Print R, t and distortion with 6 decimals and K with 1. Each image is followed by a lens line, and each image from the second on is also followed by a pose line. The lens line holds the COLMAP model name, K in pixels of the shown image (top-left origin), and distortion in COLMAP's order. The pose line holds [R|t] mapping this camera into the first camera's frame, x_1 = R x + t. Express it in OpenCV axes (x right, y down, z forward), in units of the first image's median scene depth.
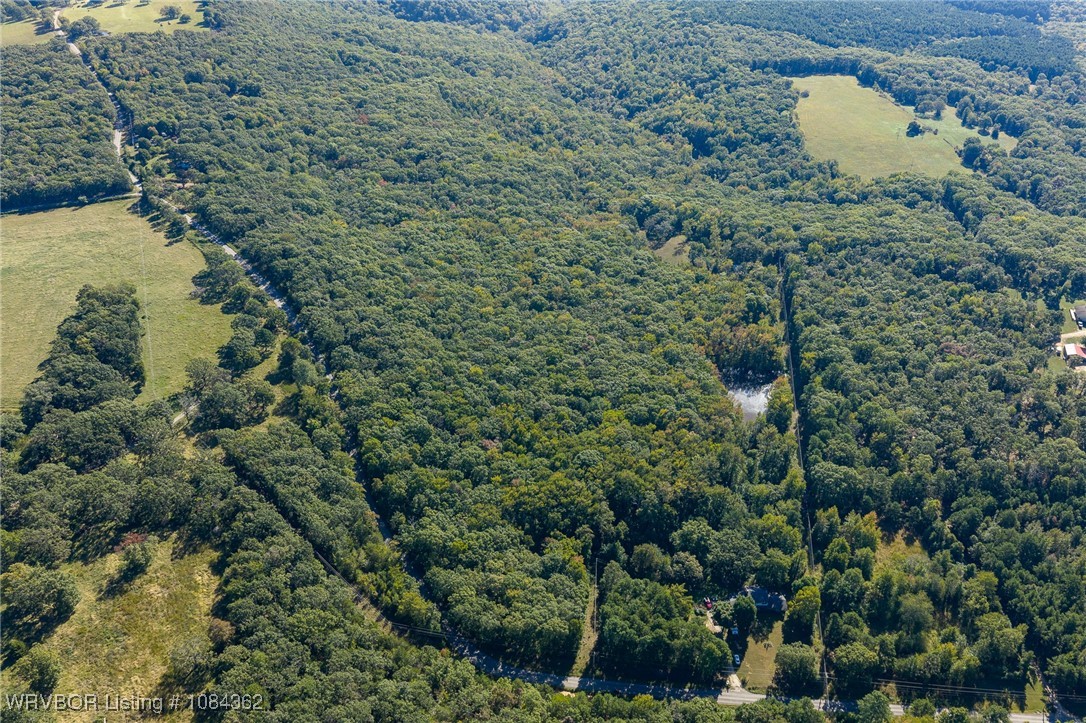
lens RADIAL K [[896.1, 0, 545.5], [0, 896.1, 359.6], [0, 0, 1]] dist [0.018993, -0.029272]
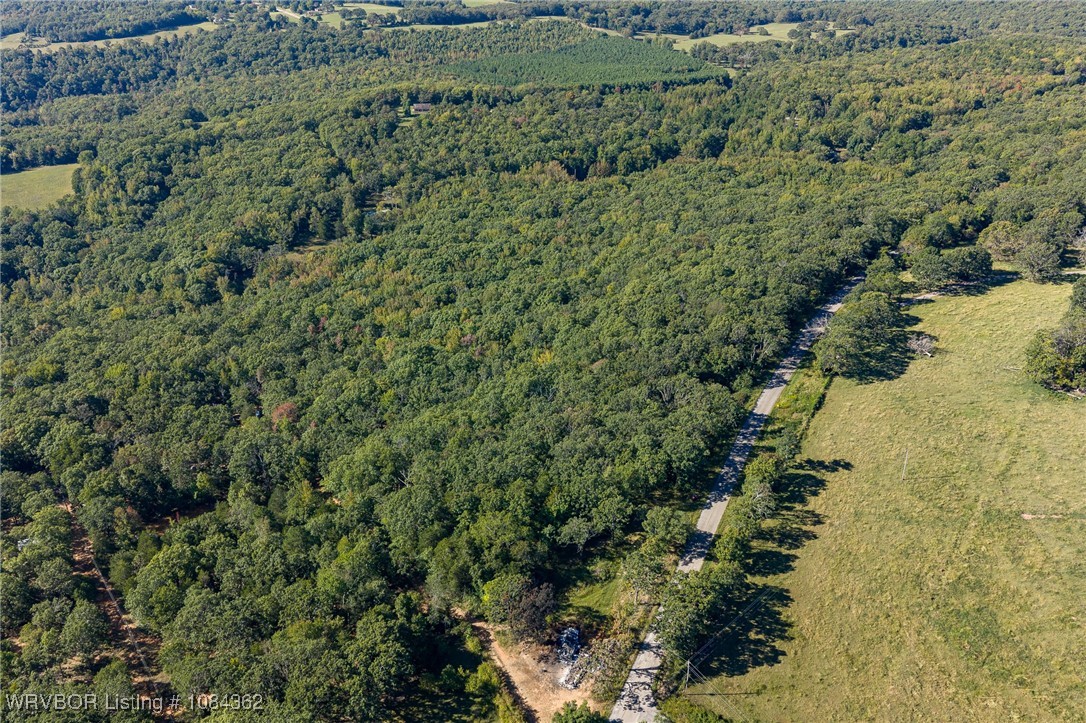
lens RADIAL K [[896.1, 0, 546.8], [0, 896.1, 362.5], [0, 0, 1]] dist [0.018993, -0.029272]
pose [[-0.398184, -0.429948, 0.810305, -0.679910], [0.523554, 0.618821, 0.585621, -0.473665], [-0.753220, 0.657423, -0.021303, 1.072836]]
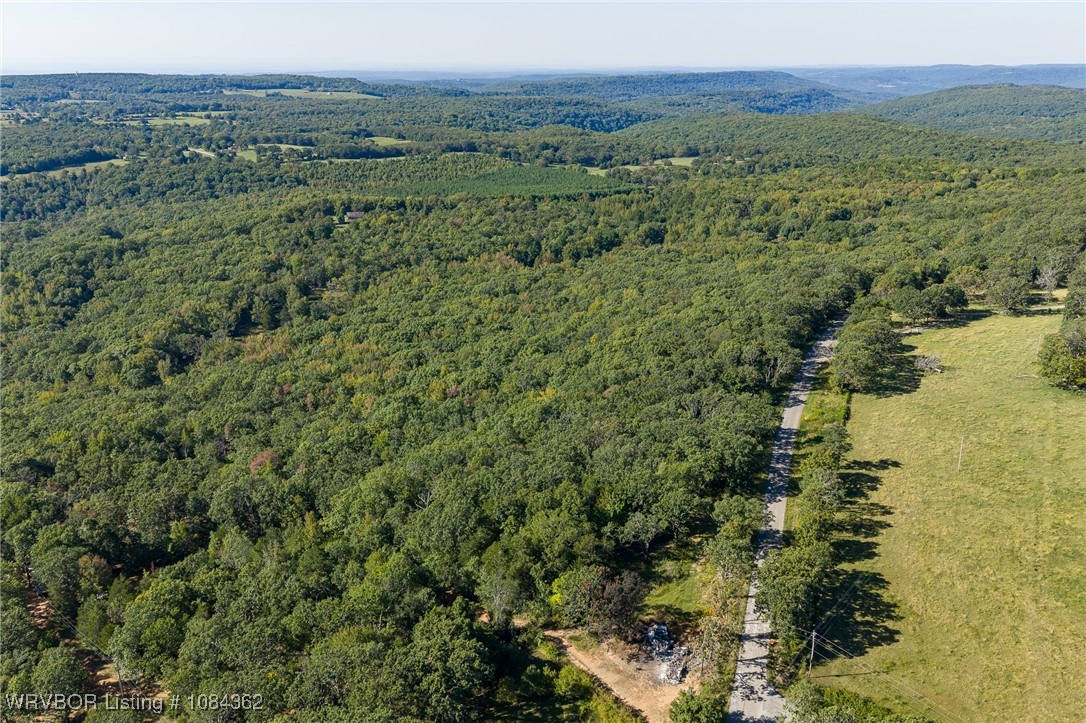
lens RADIAL K [[896.1, 0, 546.7], [0, 896.1, 363.0], [0, 0, 1]] dist [0.018993, -0.029272]
pose [[-0.501473, -0.275712, 0.820066, -0.652077], [0.491585, 0.689190, 0.532317, -0.442358], [-0.711947, 0.670075, -0.210075, 1.153311]]
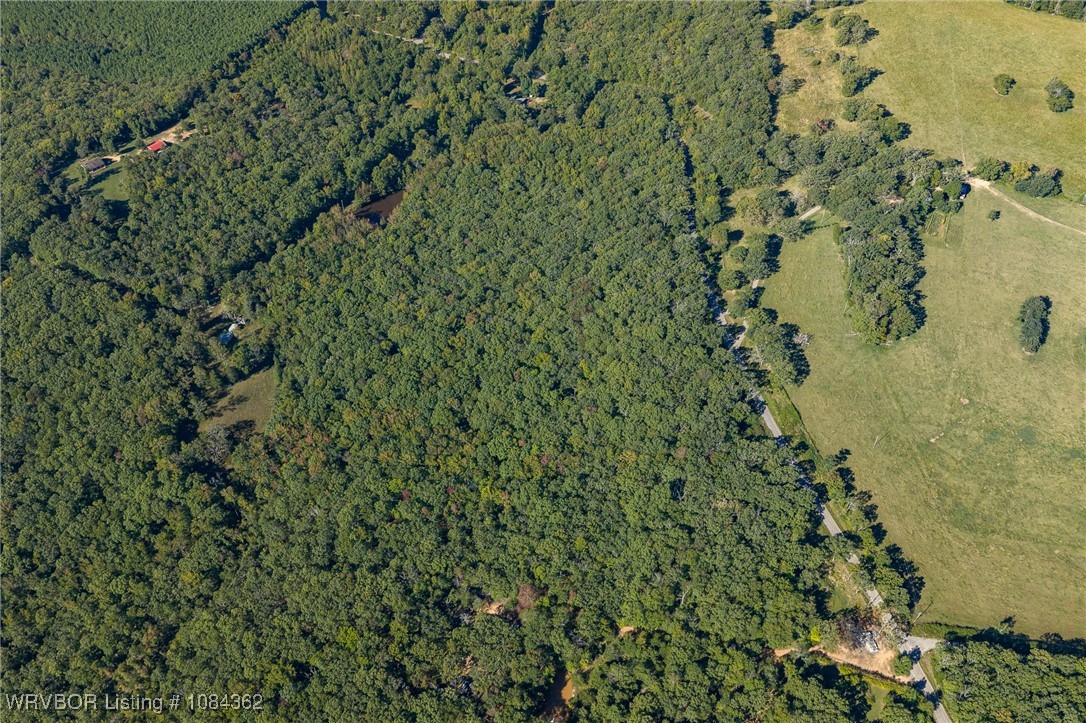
lens RADIAL K [[896.1, 0, 545.0], [0, 896.1, 363.1], [0, 0, 1]] dist [0.018993, -0.029272]
pose [[-0.901600, -0.308080, 0.303652, -0.393370], [0.257979, 0.180516, 0.949137, -0.954939], [-0.347224, 0.934078, -0.083275, 1.075185]]
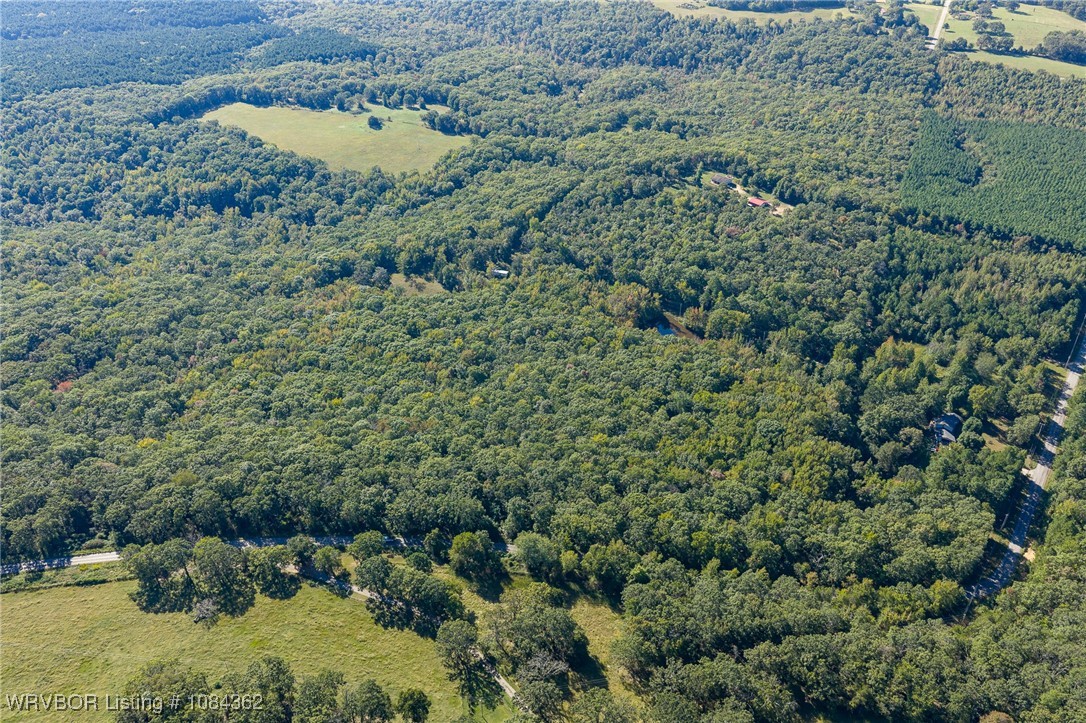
lens RADIAL K [[896.1, 0, 545.5], [0, 896.1, 364.0], [0, 0, 1]] dist [0.018993, -0.029272]
pose [[0.517377, -0.471994, 0.713822, -0.559100], [0.490652, 0.847031, 0.204450, -0.204621], [-0.701129, 0.244460, 0.669819, 0.346425]]
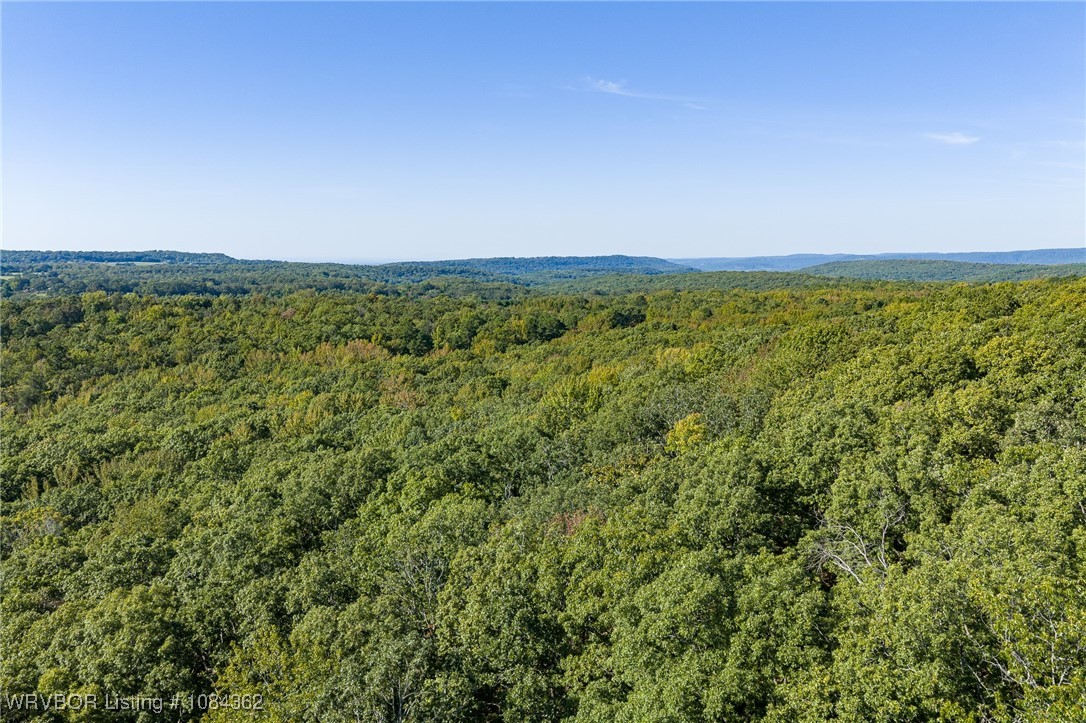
lens RADIAL K [[896.1, 0, 545.3], [0, 896.1, 362.6], [0, 0, 1]] dist [0.018993, -0.029272]
pose [[-0.609508, -0.092328, 0.787385, -0.260848], [0.451375, 0.776081, 0.440408, -0.195116], [-0.651737, 0.623838, -0.431353, 1.060568]]
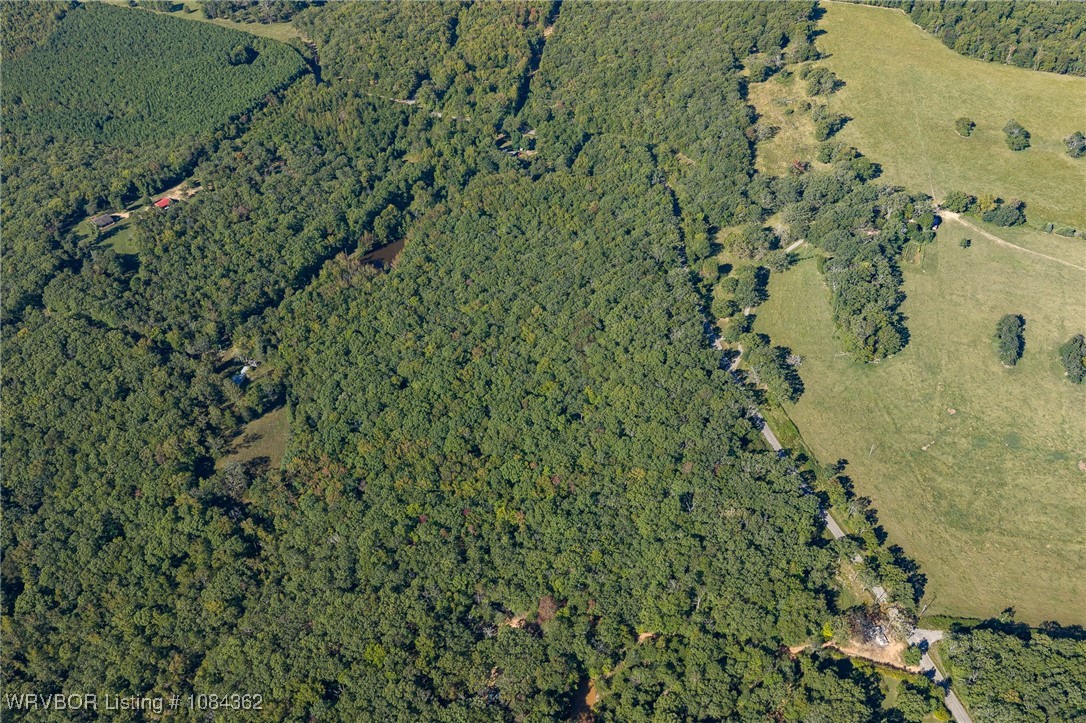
lens RADIAL K [[896.1, 0, 544.8], [0, 896.1, 363.5], [0, 0, 1]] dist [0.018993, -0.029272]
pose [[-0.918345, -0.258053, 0.300084, -0.388229], [0.238518, 0.244203, 0.939933, -0.991270], [-0.315834, 0.934759, -0.162712, 1.127820]]
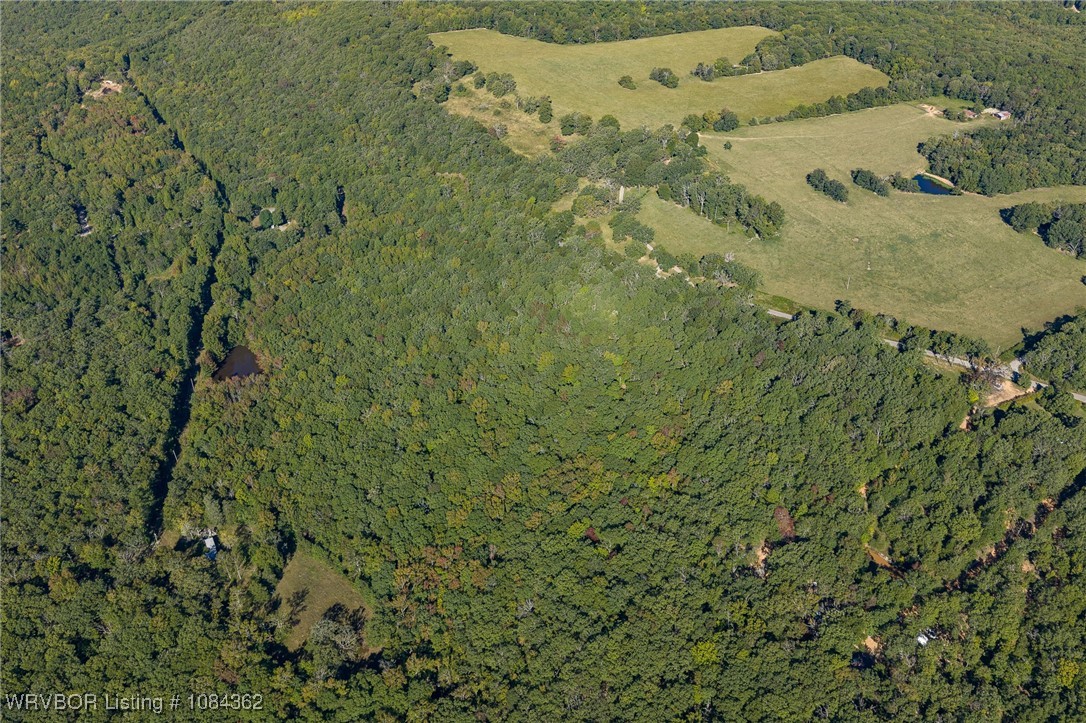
lens RADIAL K [[896.1, 0, 547.0], [0, 896.1, 365.9], [0, 0, 1]] dist [0.018993, -0.029272]
pose [[-0.945389, 0.206298, -0.252352, 0.124007], [-0.169942, 0.348684, 0.921705, -0.918269], [0.278136, 0.914254, -0.294583, 1.244687]]
